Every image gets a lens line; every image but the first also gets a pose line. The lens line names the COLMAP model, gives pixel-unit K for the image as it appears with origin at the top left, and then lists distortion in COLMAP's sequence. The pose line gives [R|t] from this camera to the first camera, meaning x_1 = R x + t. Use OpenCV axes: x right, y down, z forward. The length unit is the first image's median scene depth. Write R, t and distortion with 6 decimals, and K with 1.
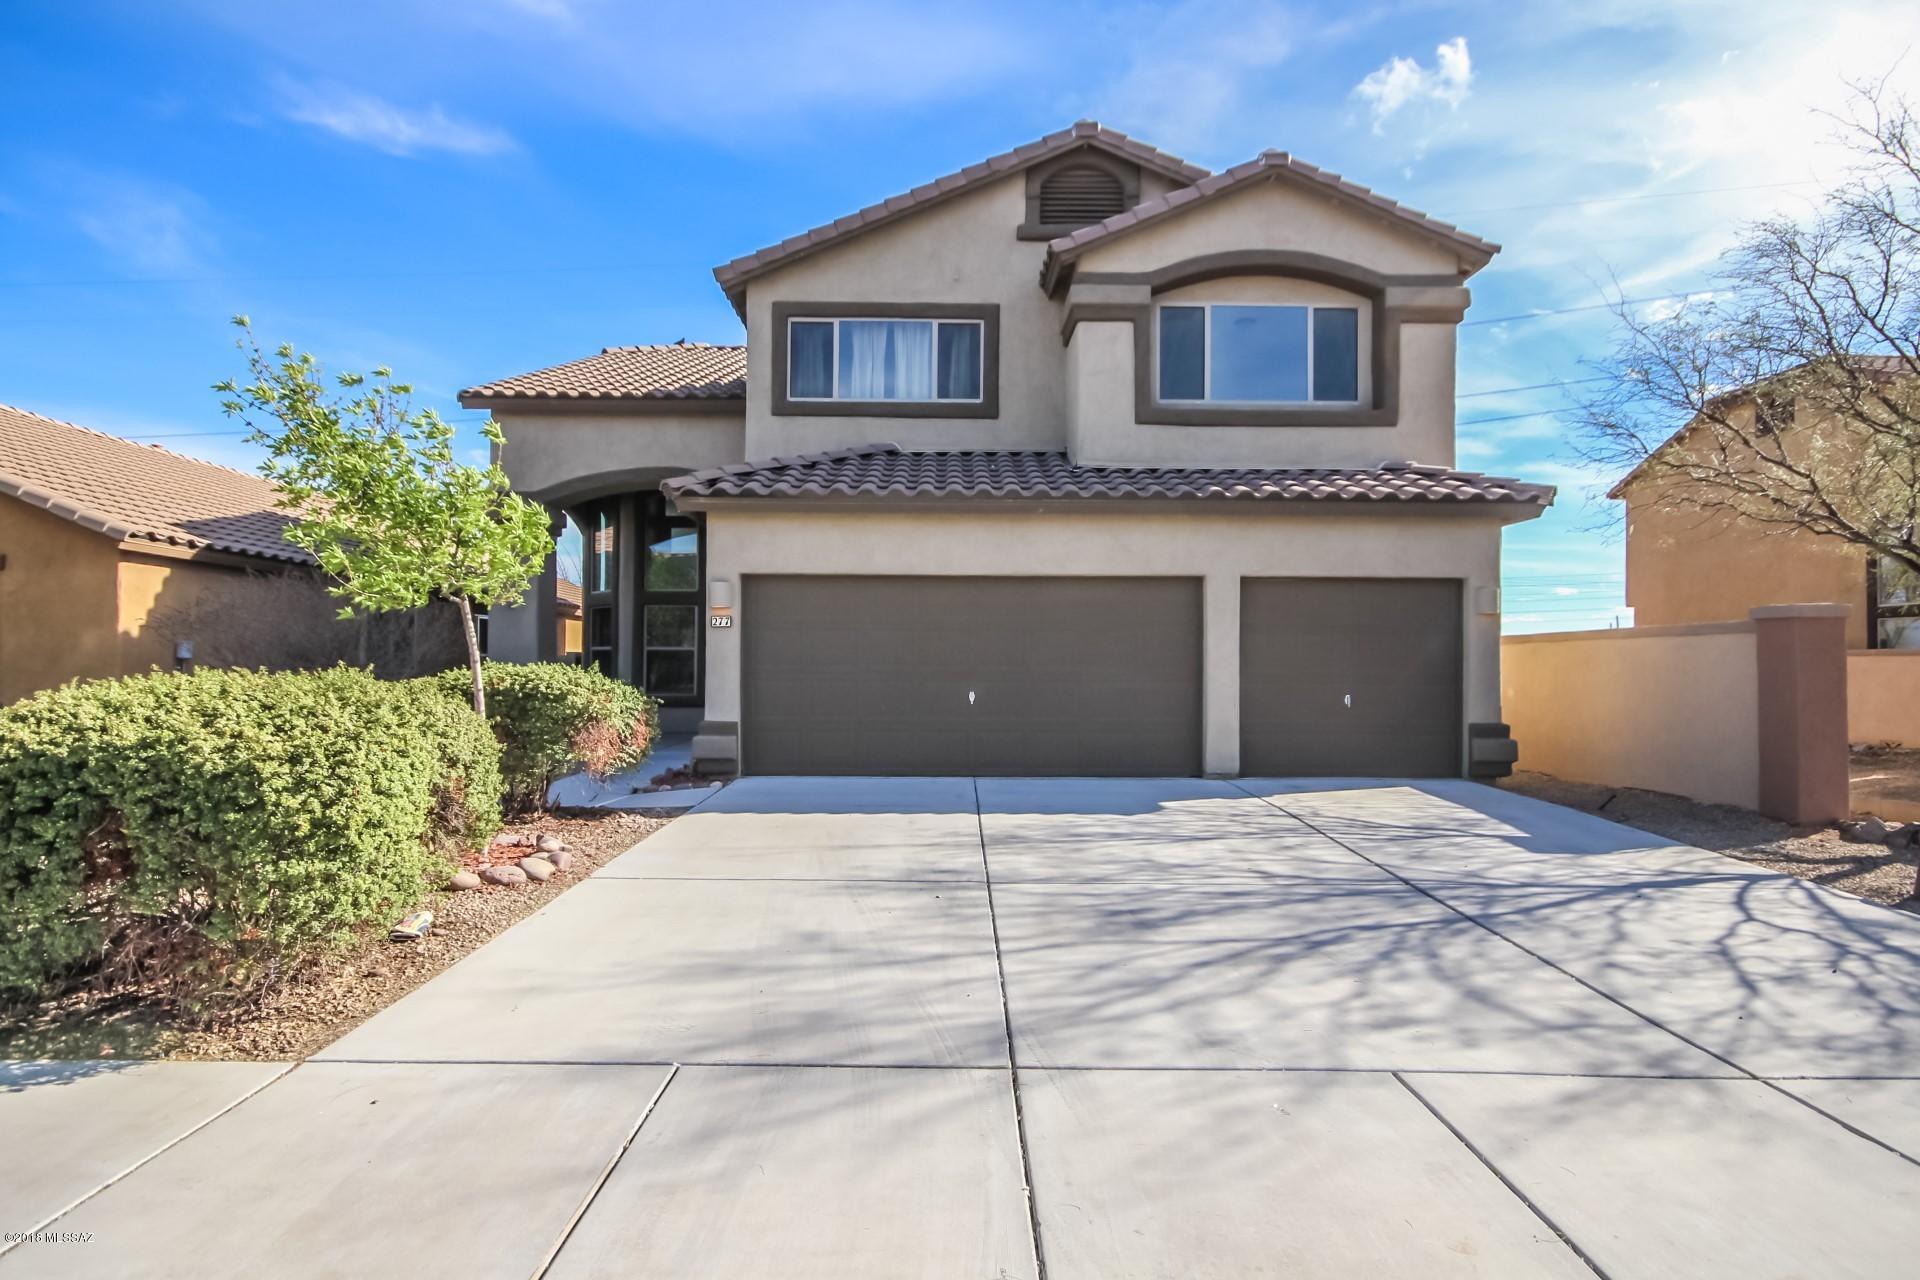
lens RADIAL K [[984.8, 0, 941.9], [0, 984.8, 651.4], [0, 0, 1]] dist [-0.001325, -0.000131]
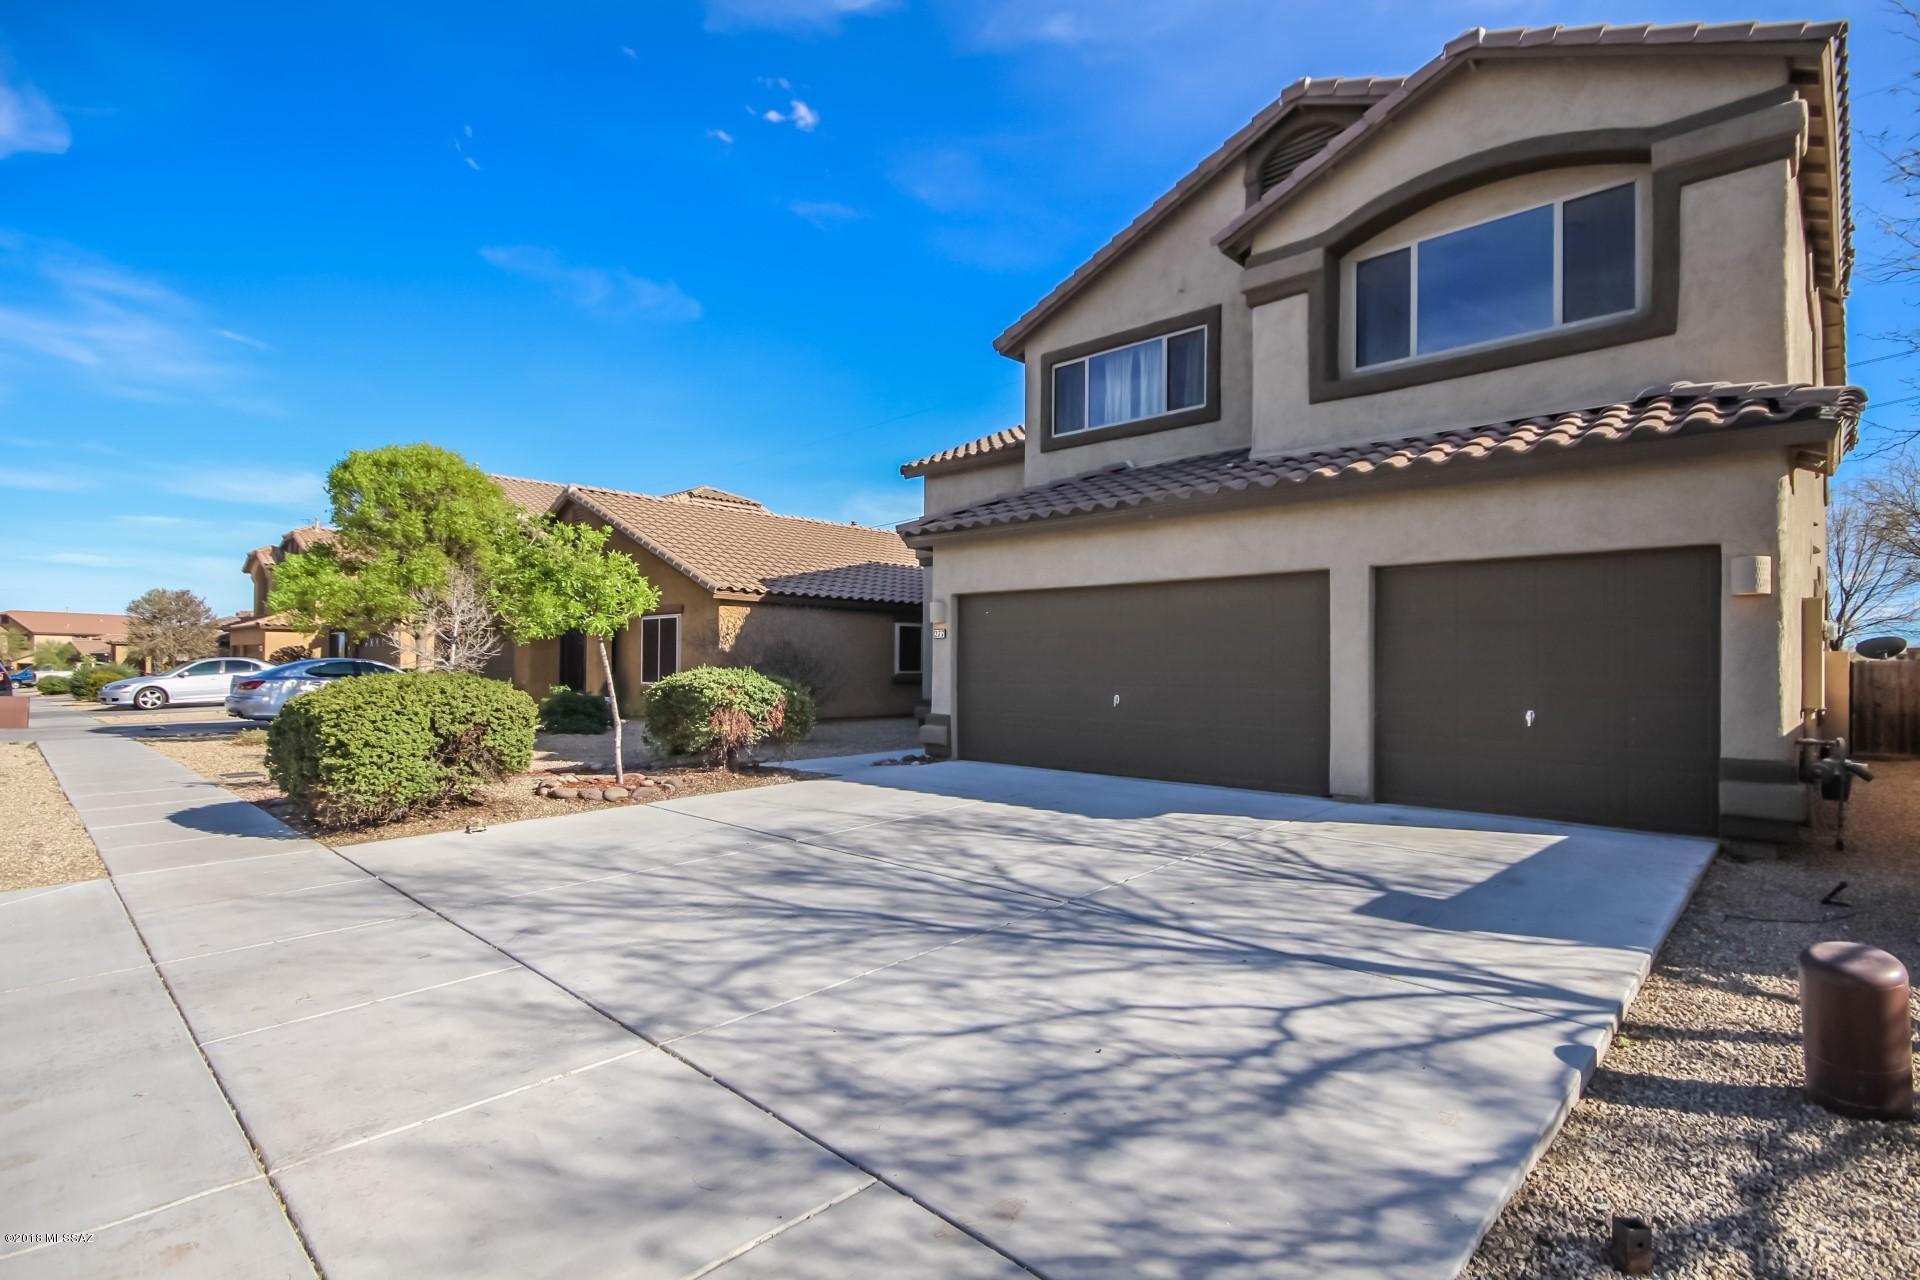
lens RADIAL K [[924.0, 0, 927.0], [0, 924.0, 651.7], [0, 0, 1]] dist [0.002877, 0.000188]
pose [[0.711186, -0.010790, -0.702921, 0.529014], [0.008396, 0.999941, -0.006855, 0.000152], [0.702954, -0.001026, 0.711235, 0.141450]]
